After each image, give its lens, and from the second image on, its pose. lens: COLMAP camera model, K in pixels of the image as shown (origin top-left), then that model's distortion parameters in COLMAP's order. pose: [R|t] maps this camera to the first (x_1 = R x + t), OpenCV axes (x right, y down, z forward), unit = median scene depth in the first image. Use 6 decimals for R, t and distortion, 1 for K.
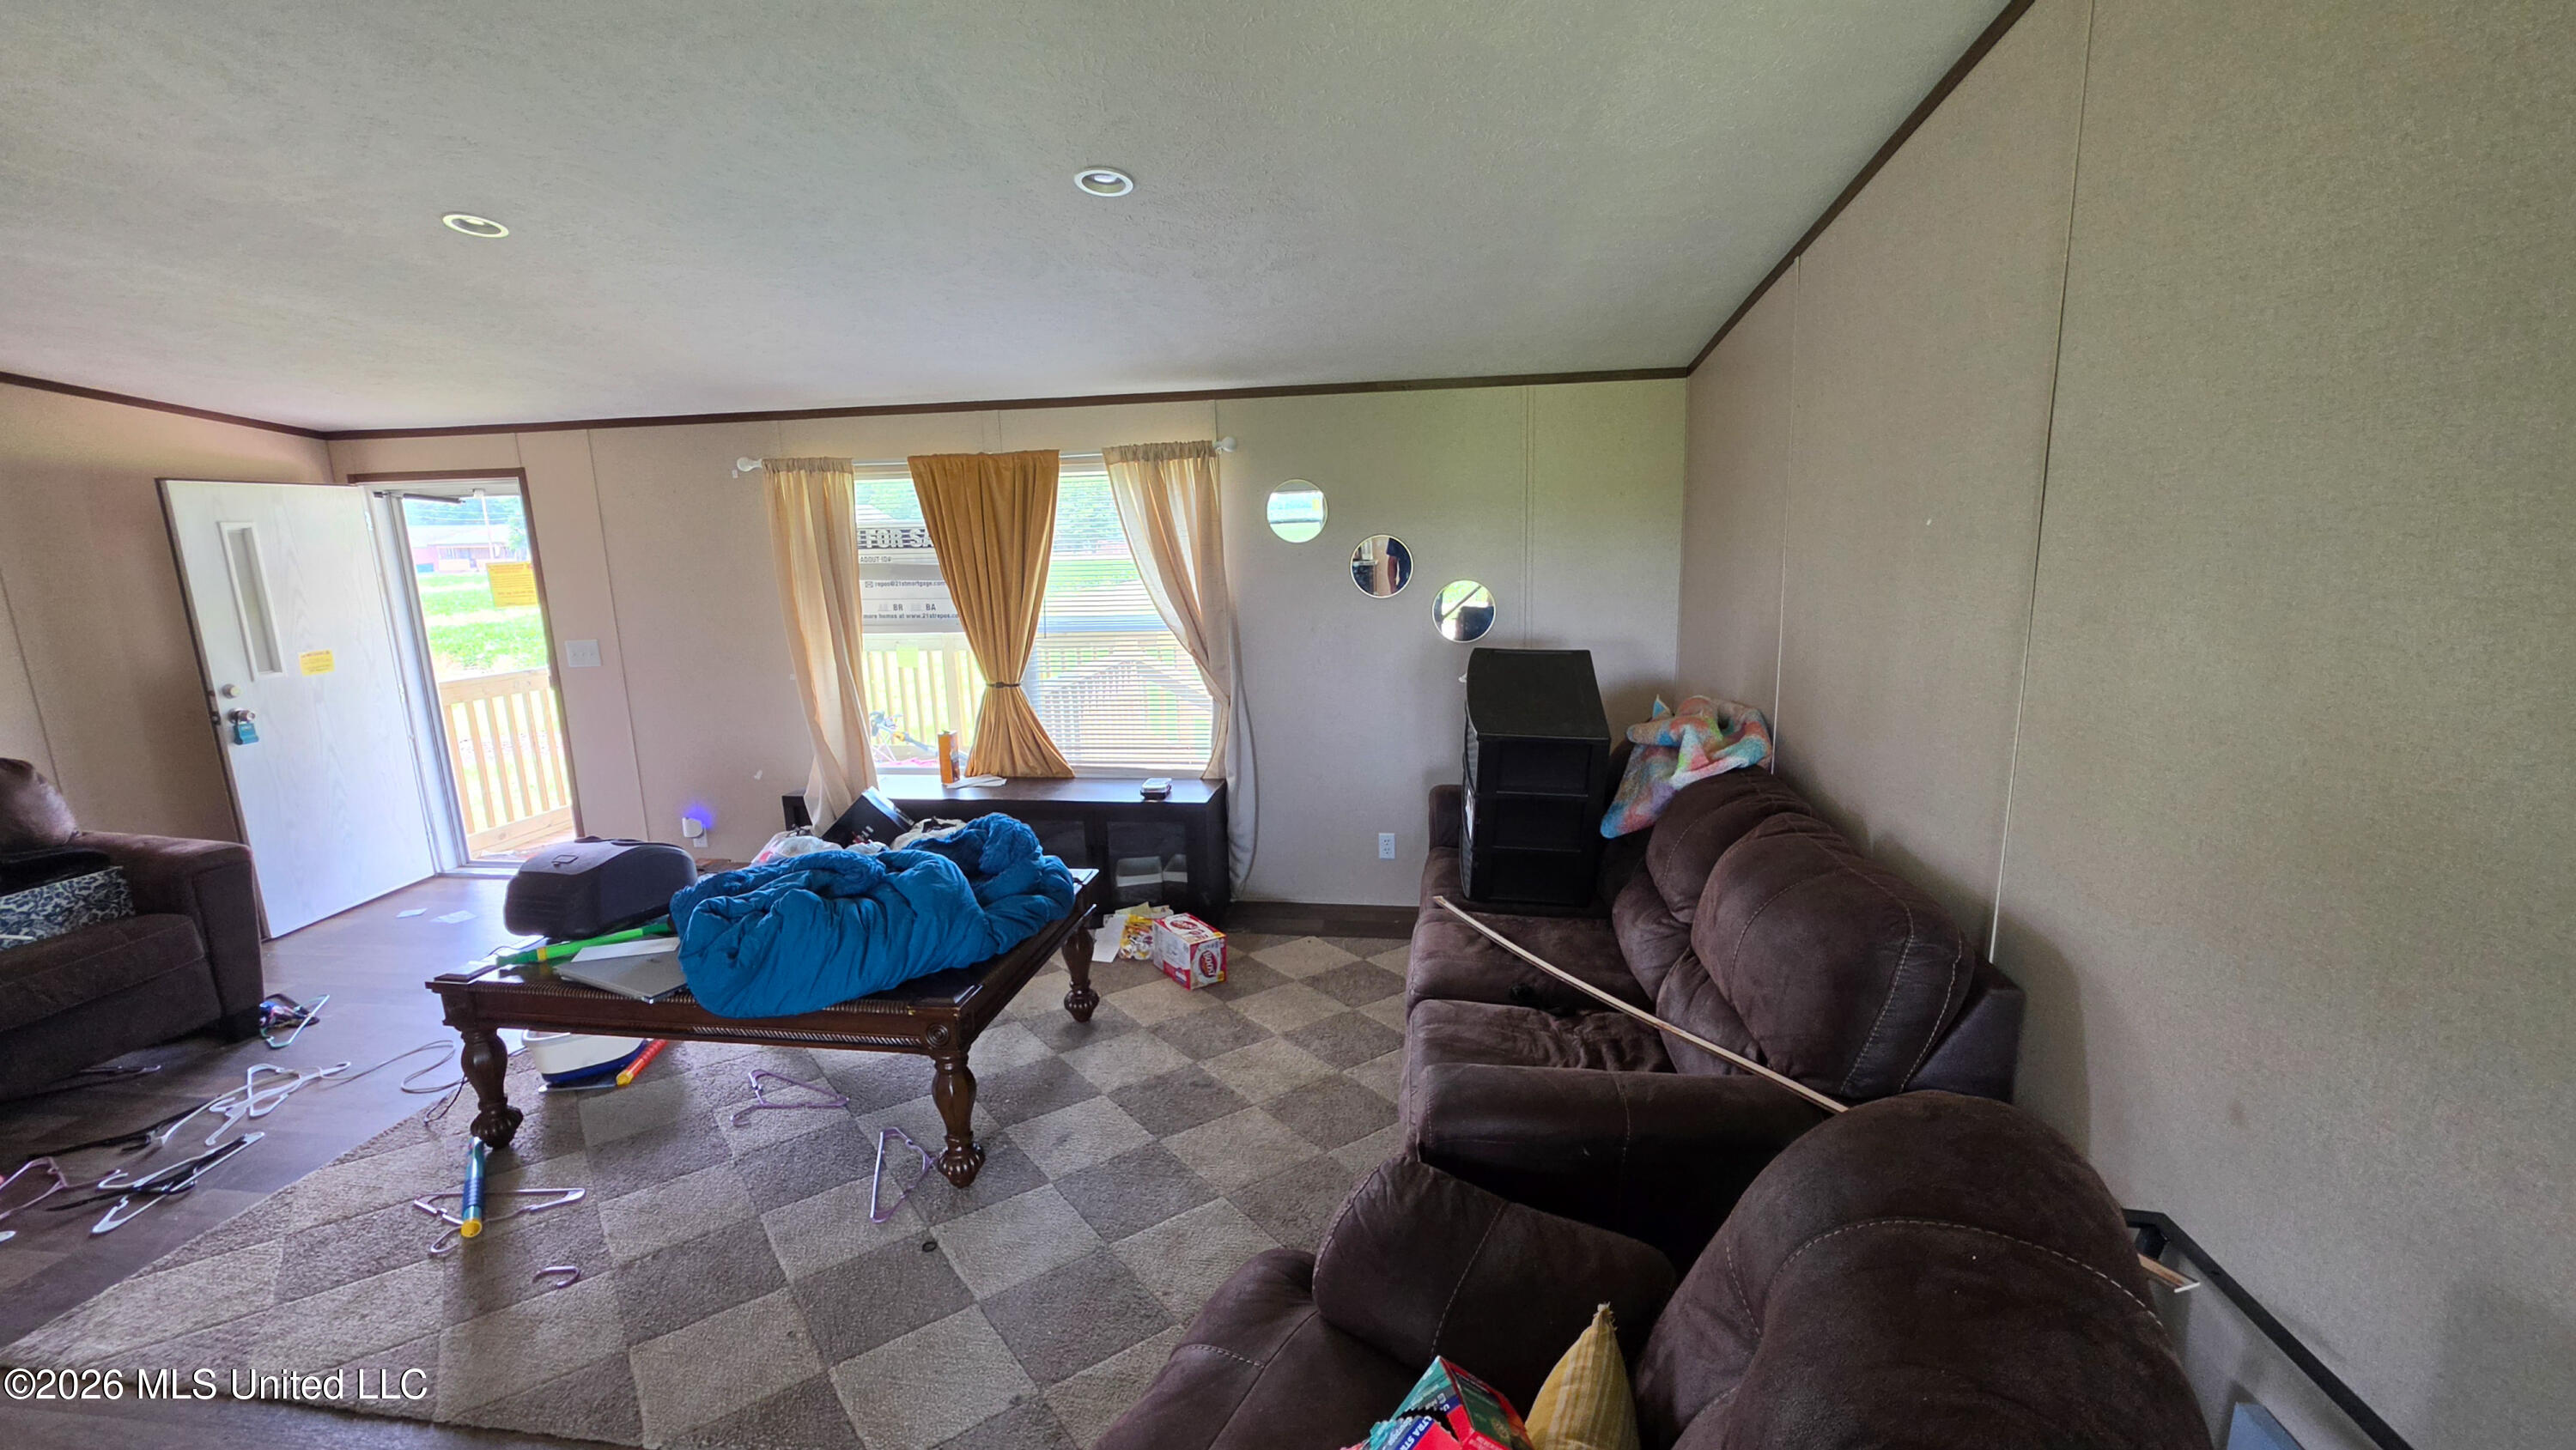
lens RADIAL K [[1052.3, 0, 1288.0], [0, 1052.3, 725.0], [0, 0, 1]] dist [-0.000166, -0.000079]
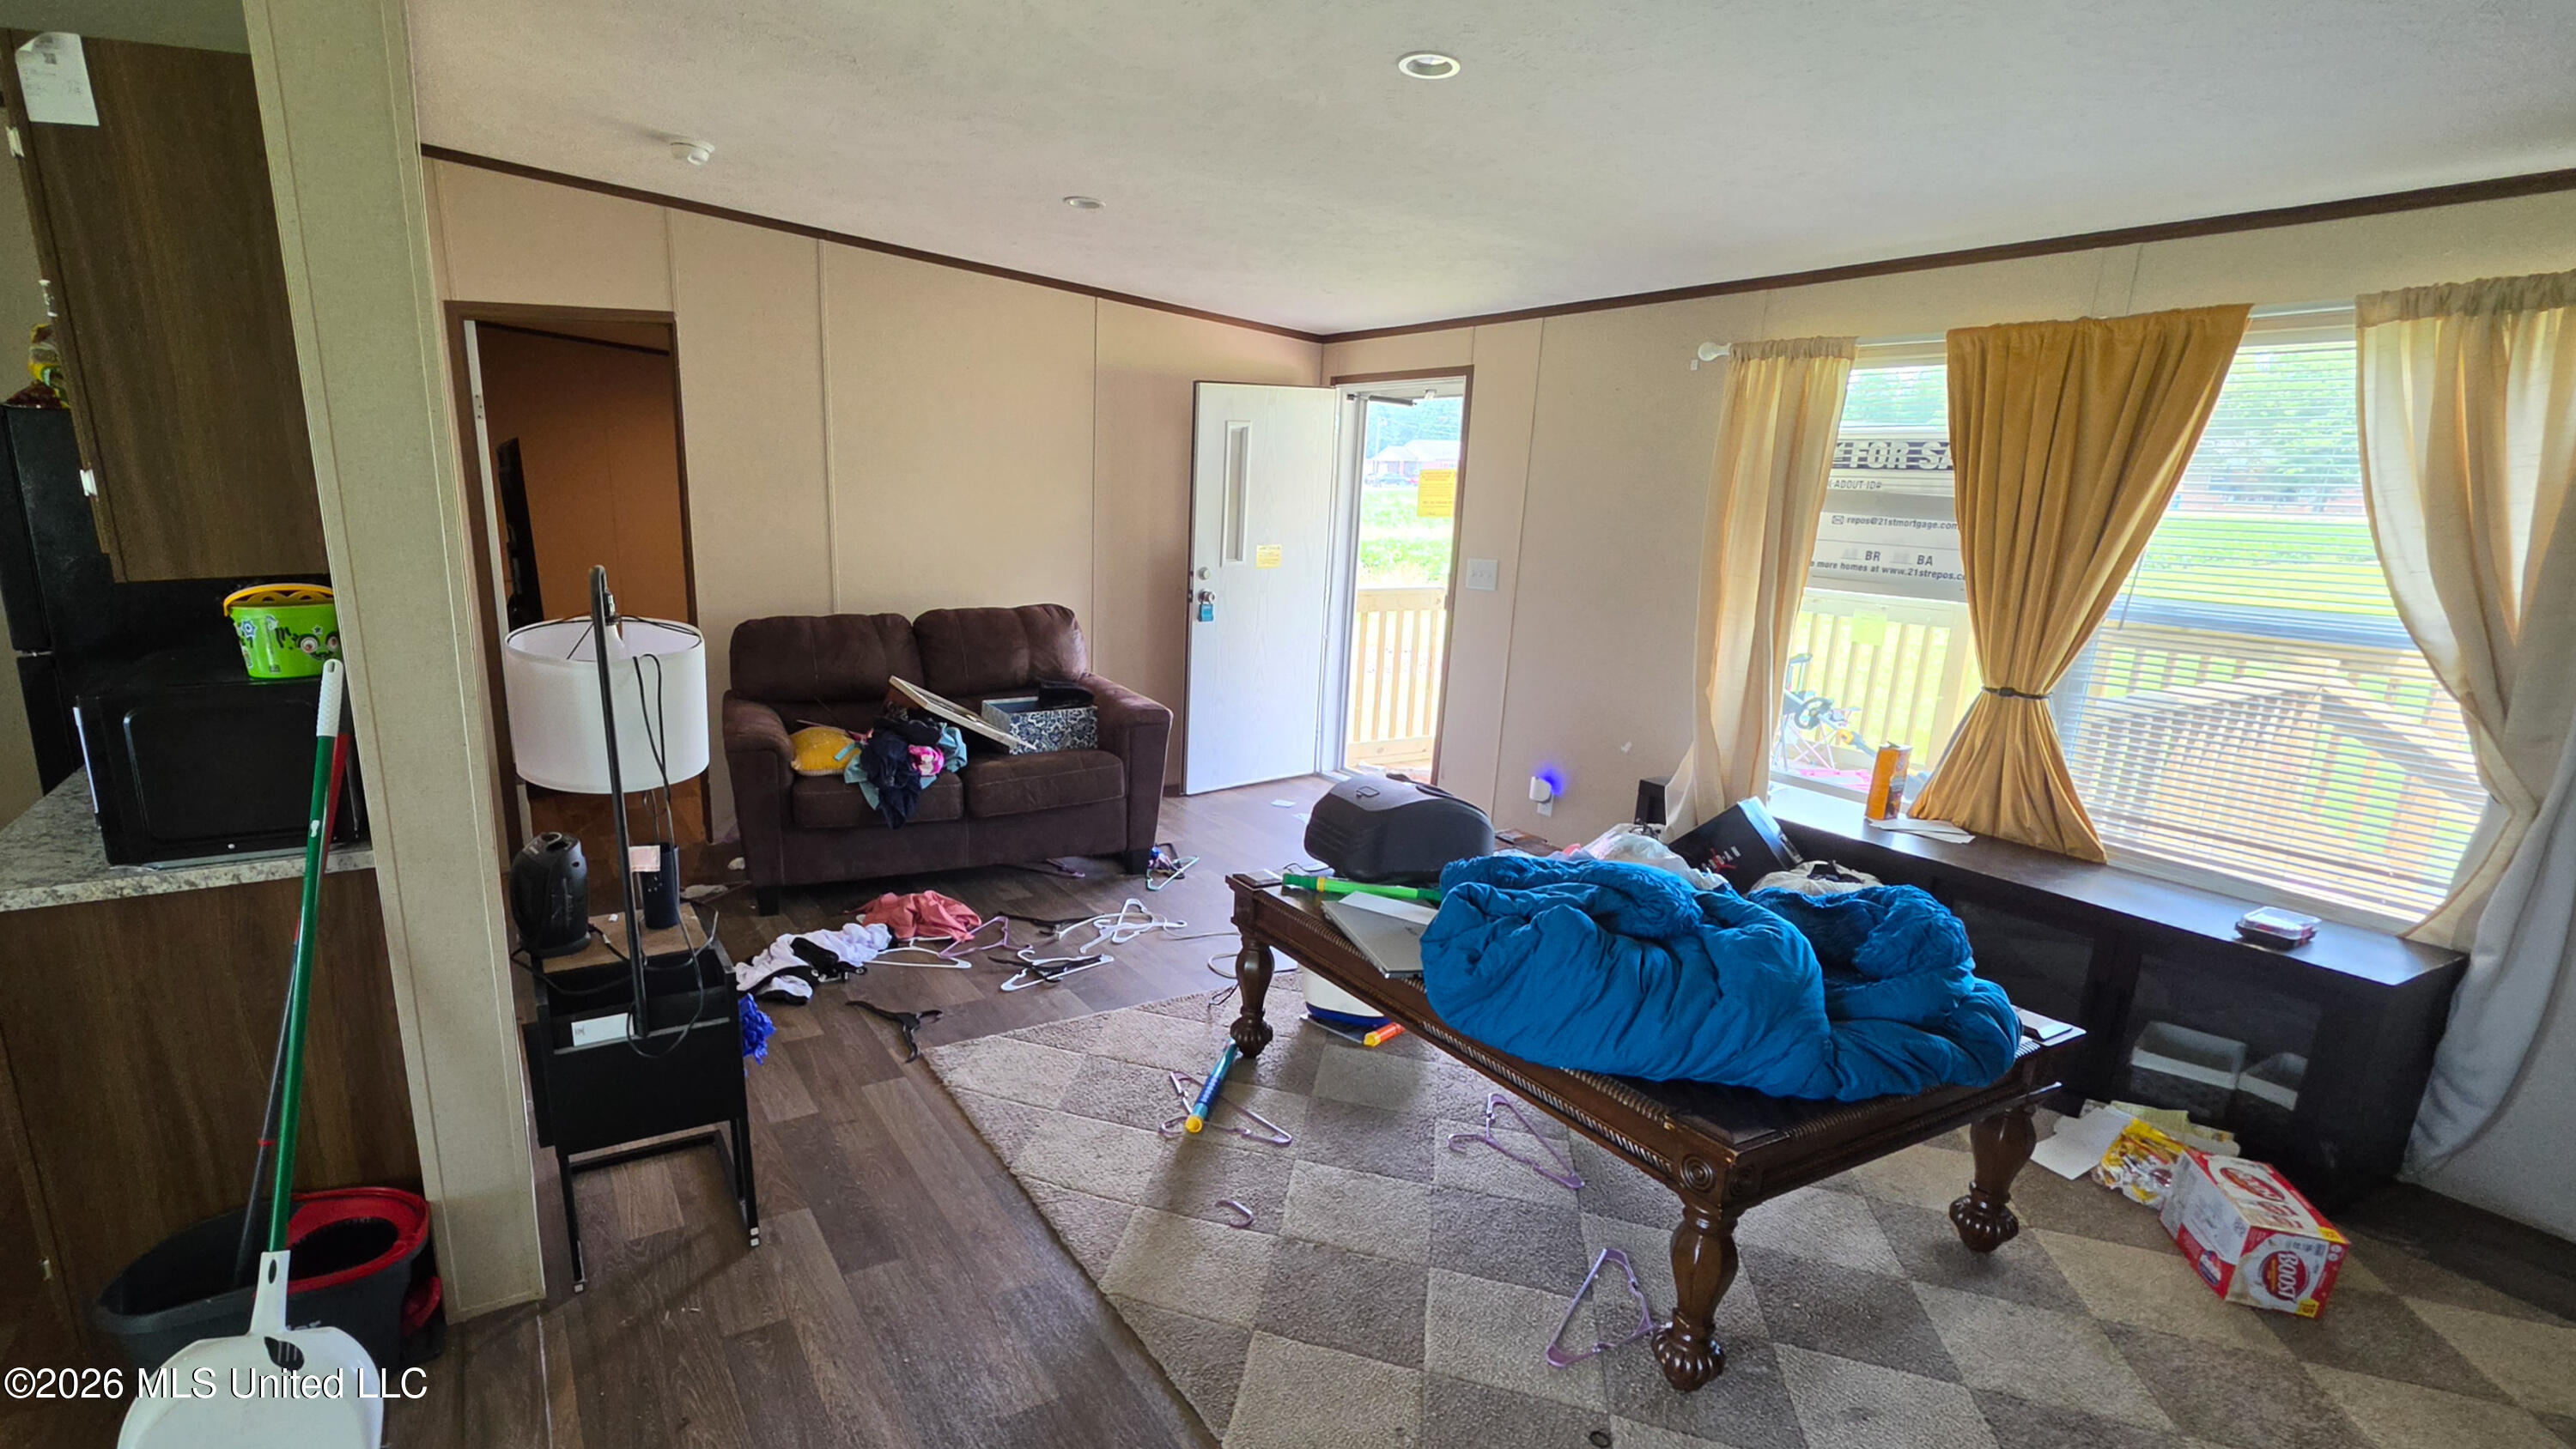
lens RADIAL K [[1072.4, 0, 1288.4], [0, 1072.4, 777.4], [0, 0, 1]] dist [-0.002671, -0.000279]
pose [[0.566539, 0.241932, -0.787720, 0.005424], [-0.176925, 0.969349, 0.170470, -0.027427], [0.804817, 0.042789, 0.591978, 0.339937]]
